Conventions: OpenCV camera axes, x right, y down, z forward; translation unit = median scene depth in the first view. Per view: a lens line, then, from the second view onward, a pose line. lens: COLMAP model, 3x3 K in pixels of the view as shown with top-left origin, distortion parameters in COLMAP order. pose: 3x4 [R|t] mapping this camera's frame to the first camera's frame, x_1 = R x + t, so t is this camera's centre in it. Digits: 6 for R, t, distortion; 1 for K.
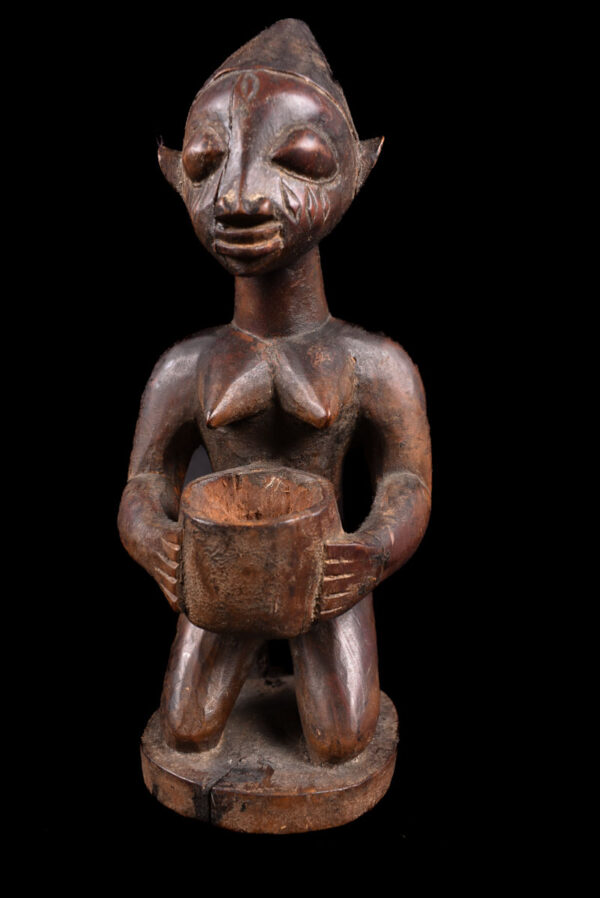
lens RADIAL K [[707.8, 0, 300.0], [0, 707.8, 449.0], [0, 0, 1]] dist [-0.097548, 0.000701]
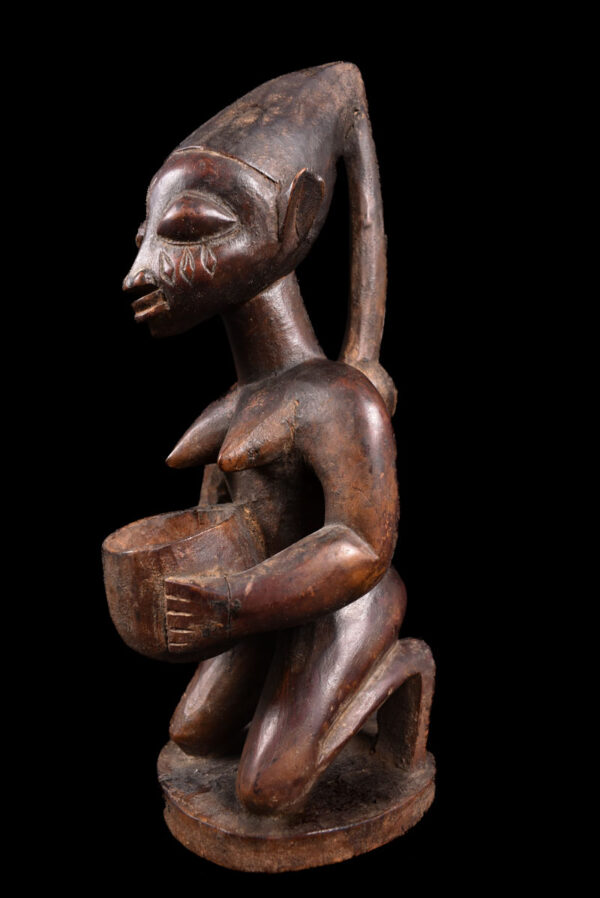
lens RADIAL K [[707.8, 0, 300.0], [0, 707.8, 449.0], [0, 0, 1]] dist [-0.097548, 0.000701]
pose [[0.642062, 0.011836, -0.766561, 0.897539], [-0.049725, 0.998418, -0.026234, -0.041630], [0.765039, 0.054961, 0.641635, 0.418869]]
